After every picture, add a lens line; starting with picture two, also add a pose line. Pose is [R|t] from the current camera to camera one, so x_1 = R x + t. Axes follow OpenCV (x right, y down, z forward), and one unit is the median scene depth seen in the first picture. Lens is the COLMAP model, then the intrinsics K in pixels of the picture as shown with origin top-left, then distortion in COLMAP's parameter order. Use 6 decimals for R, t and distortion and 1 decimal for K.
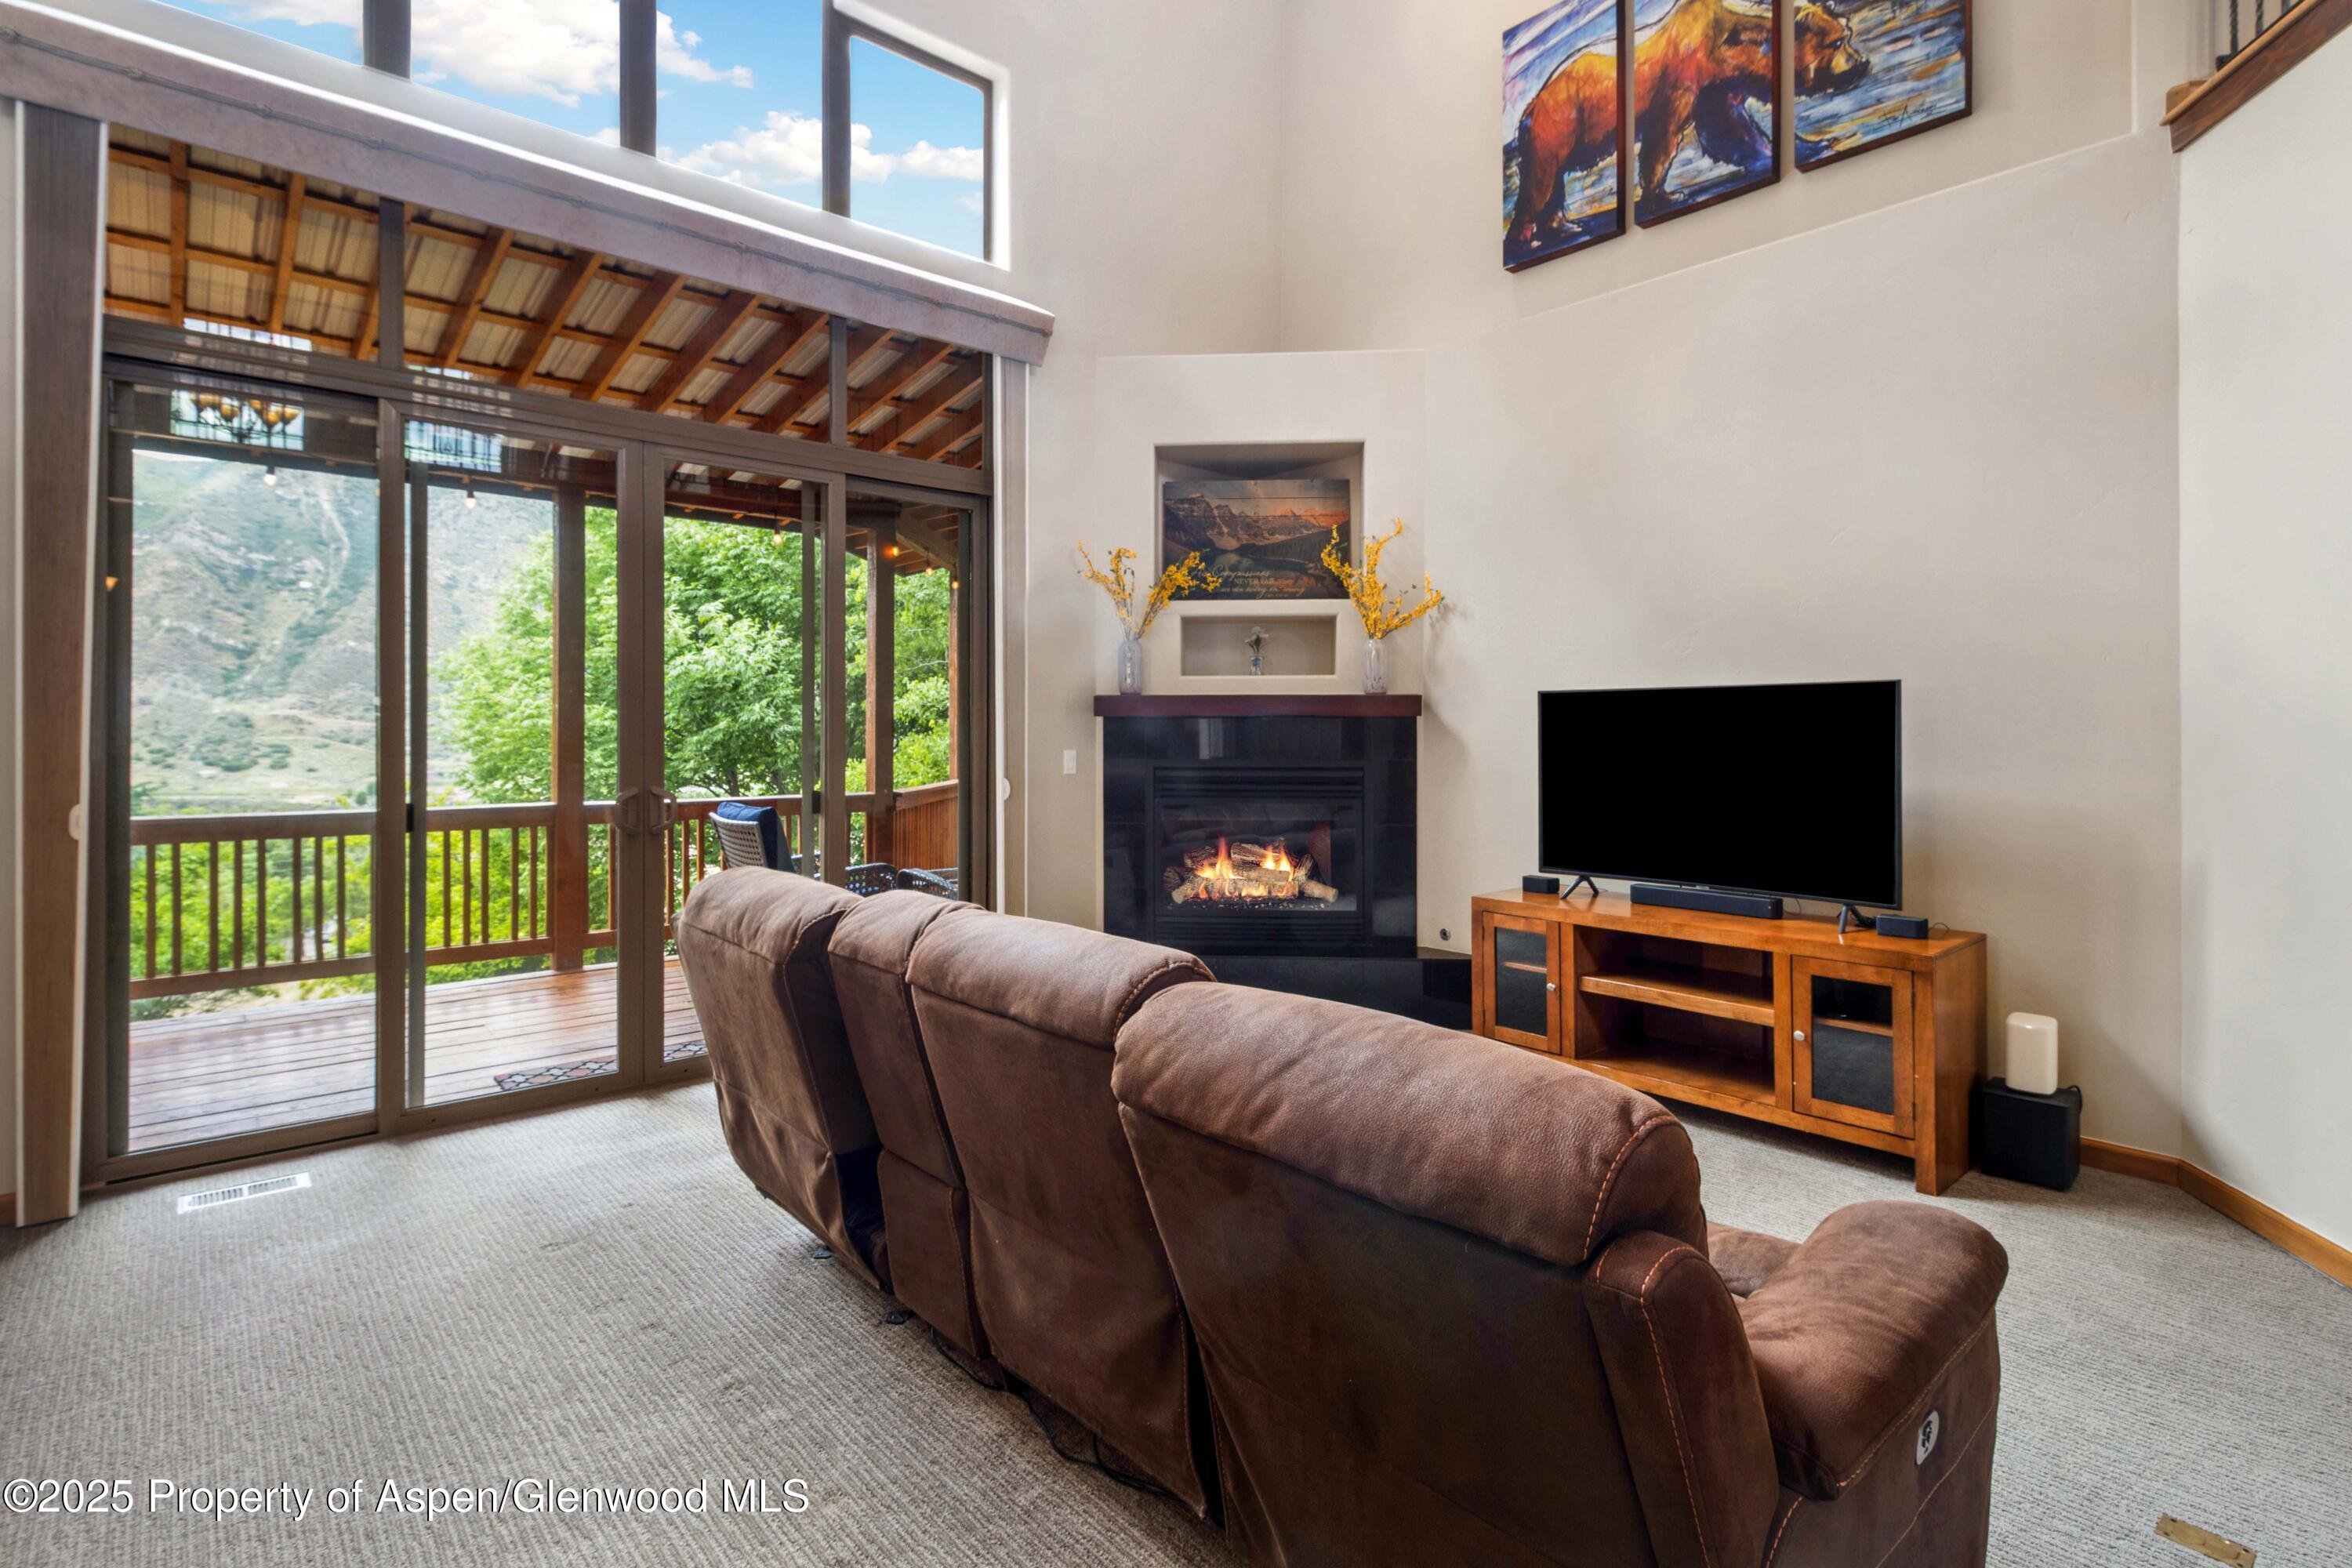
lens RADIAL K [[1126.7, 0, 1145.1], [0, 1126.7, 730.8], [0, 0, 1]] dist [0.009496, -0.005285]
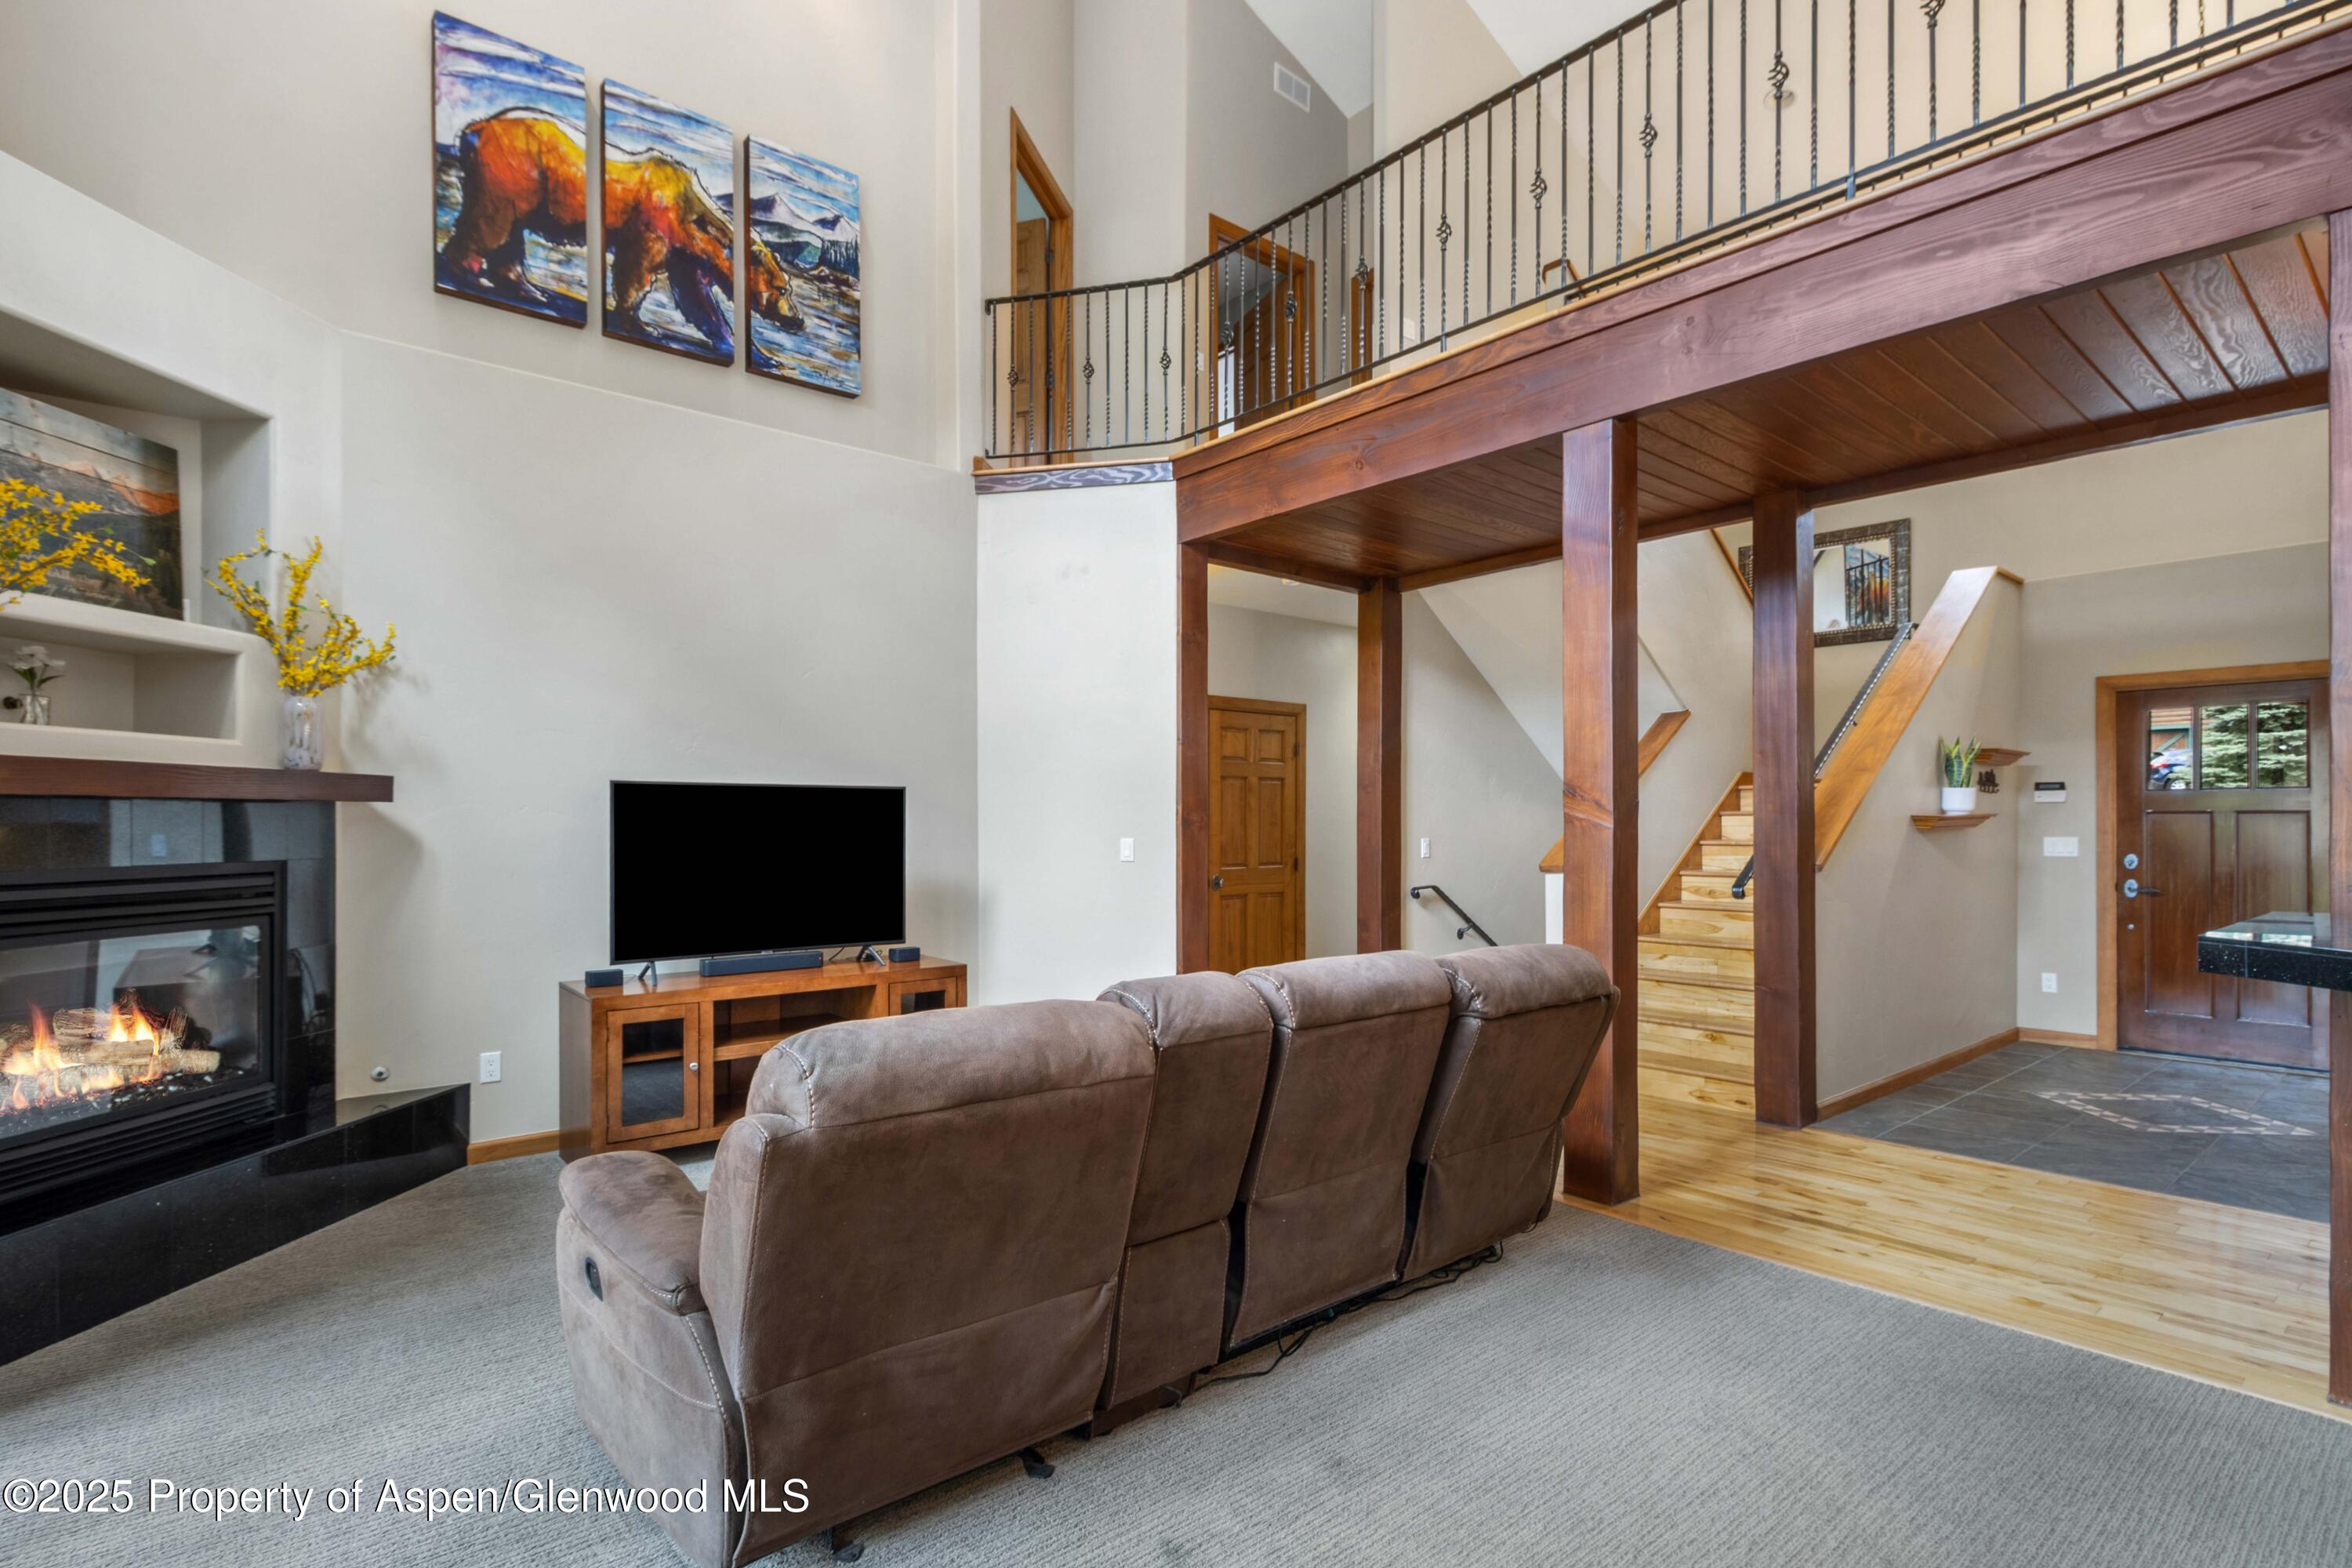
lens RADIAL K [[1126.7, 0, 1179.0], [0, 1126.7, 843.1], [0, 0, 1]] dist [0.009496, -0.005285]
pose [[0.008769, -0.012322, 0.999886, -0.571059], [0.005289, 0.999911, 0.012275, 0.008260], [-0.999948, 0.005181, 0.008833, 0.451104]]
